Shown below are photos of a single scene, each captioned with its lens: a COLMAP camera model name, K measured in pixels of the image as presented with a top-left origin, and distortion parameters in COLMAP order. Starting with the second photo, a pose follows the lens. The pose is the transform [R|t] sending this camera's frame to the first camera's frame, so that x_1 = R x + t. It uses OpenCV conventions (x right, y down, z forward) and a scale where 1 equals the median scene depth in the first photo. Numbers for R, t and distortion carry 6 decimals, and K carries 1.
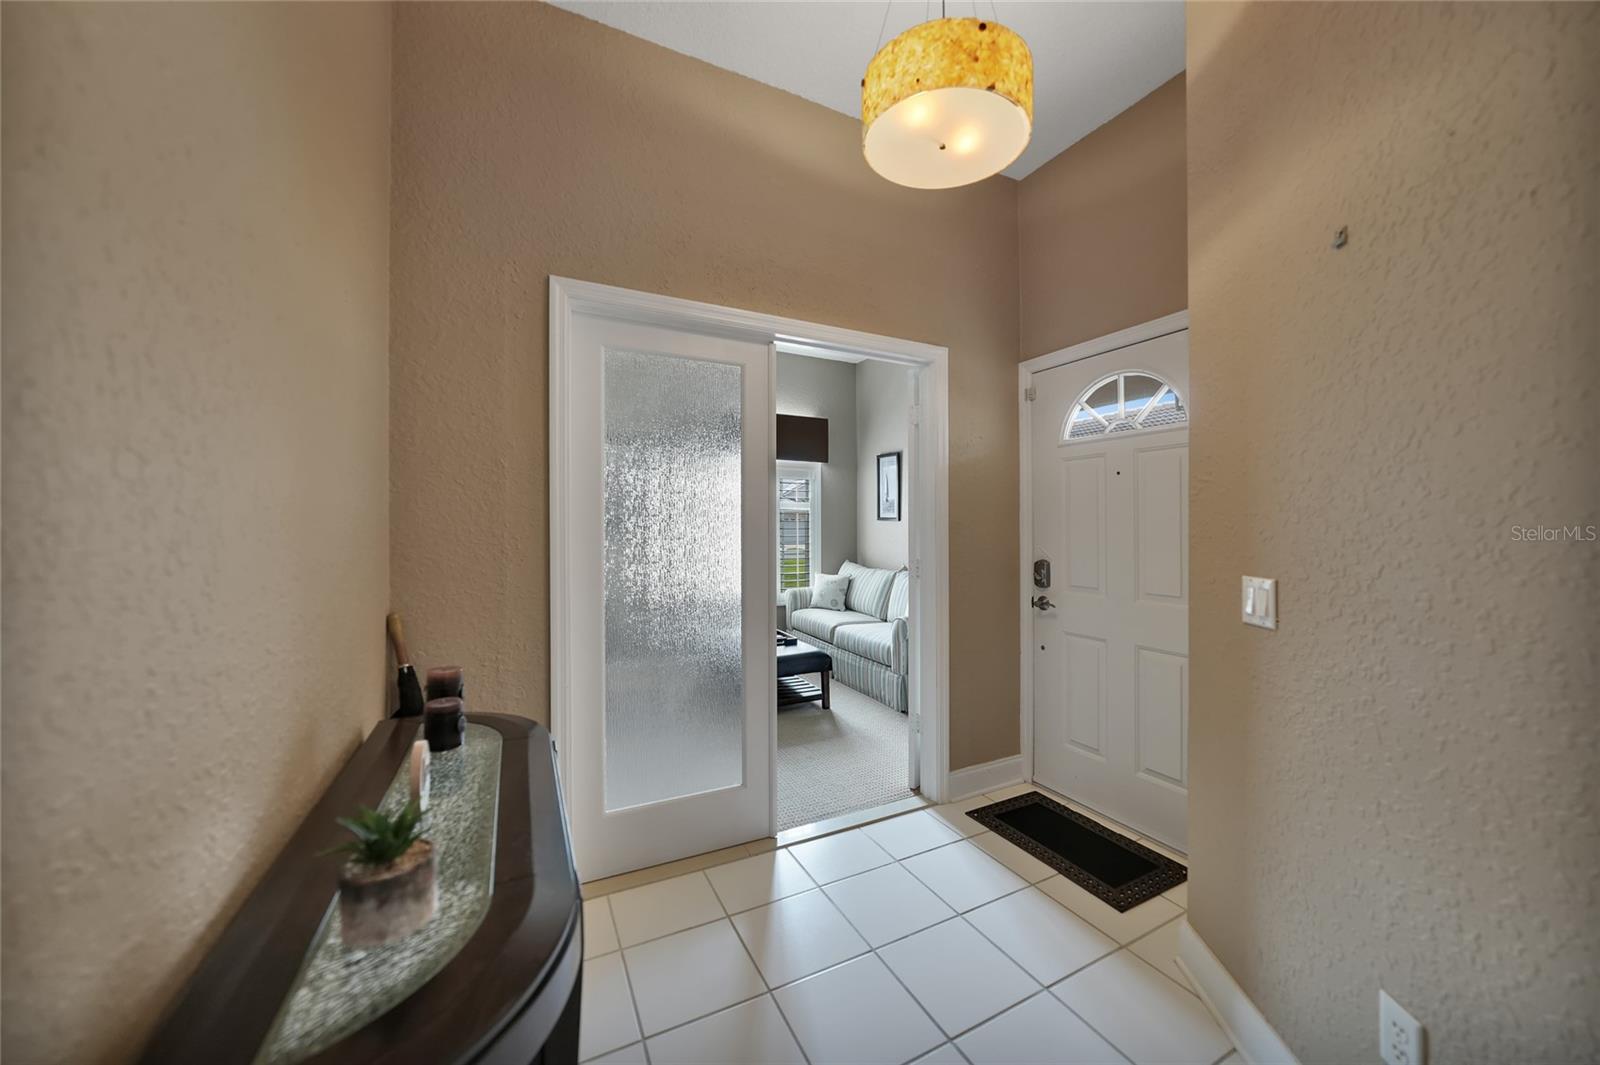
lens RADIAL K [[557.5, 0, 800.0], [0, 557.5, 532.5], [0, 0, 1]] dist [-0.026526, 0.007084]
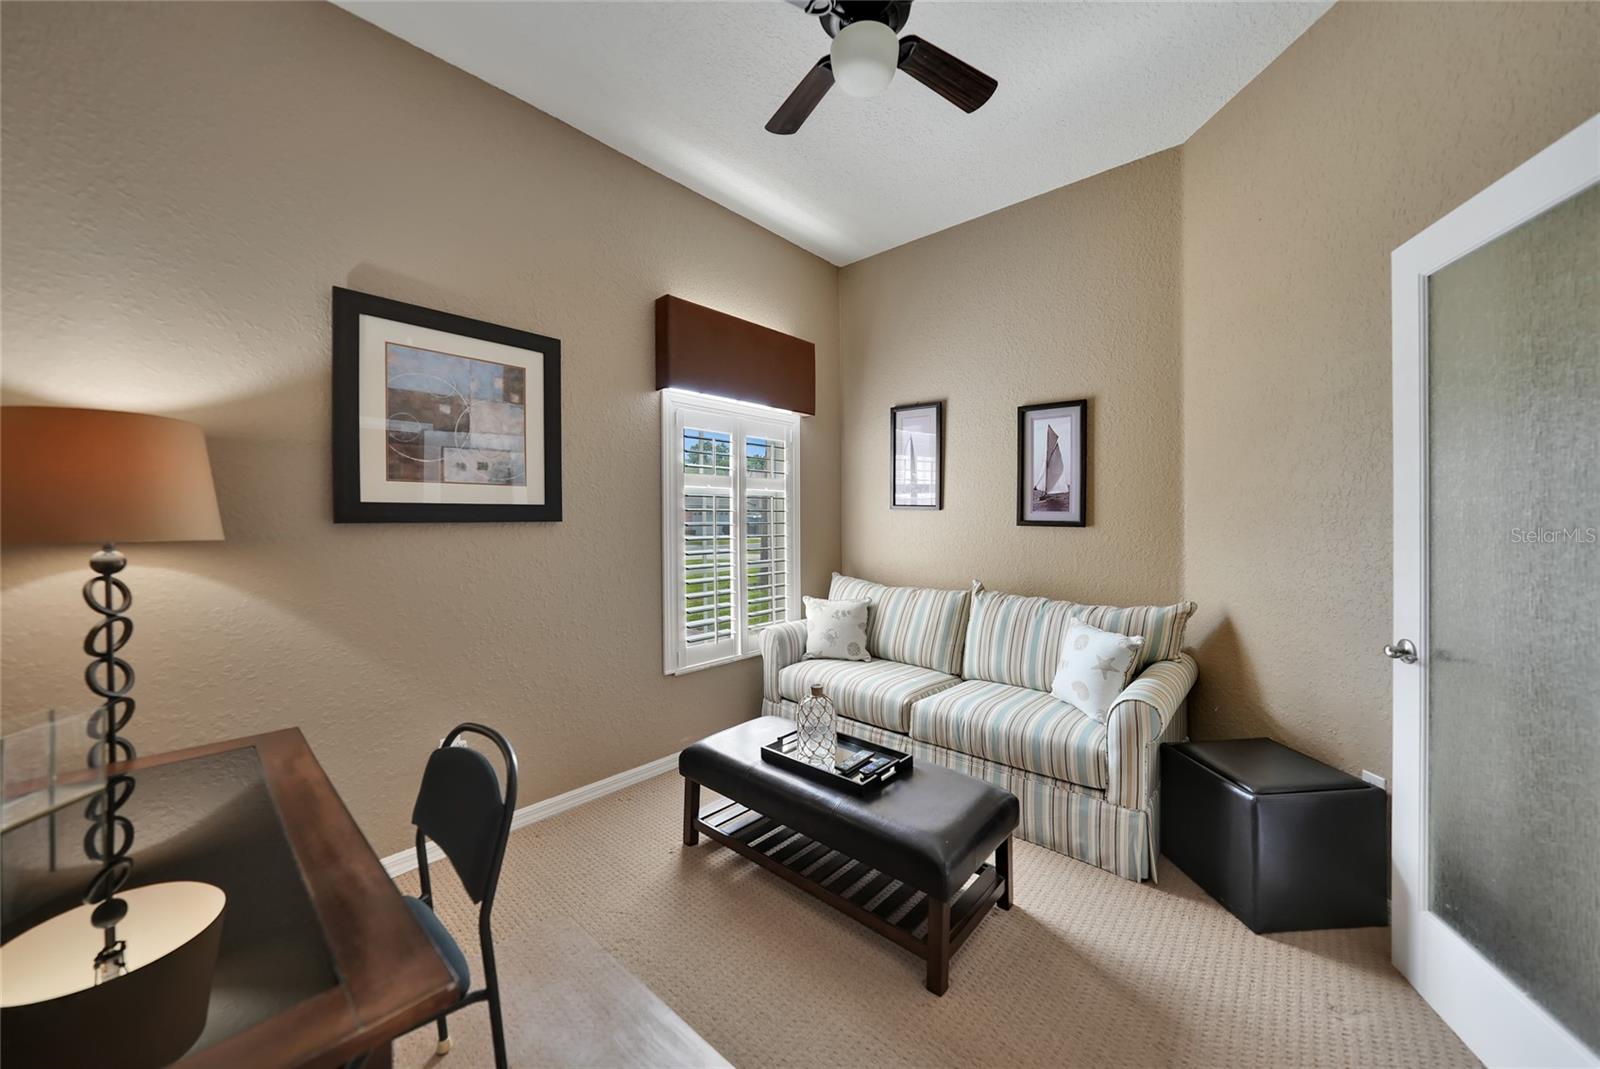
lens RADIAL K [[557.5, 0, 800.0], [0, 557.5, 534.5], [0, 0, 1]] dist [-0.026526, 0.007084]
pose [[0.925742, -0.016695, 0.377786, -0.210794], [0.010291, 0.999767, 0.018963, -0.006894], [-0.378015, -0.013667, 0.925699, 0.469824]]
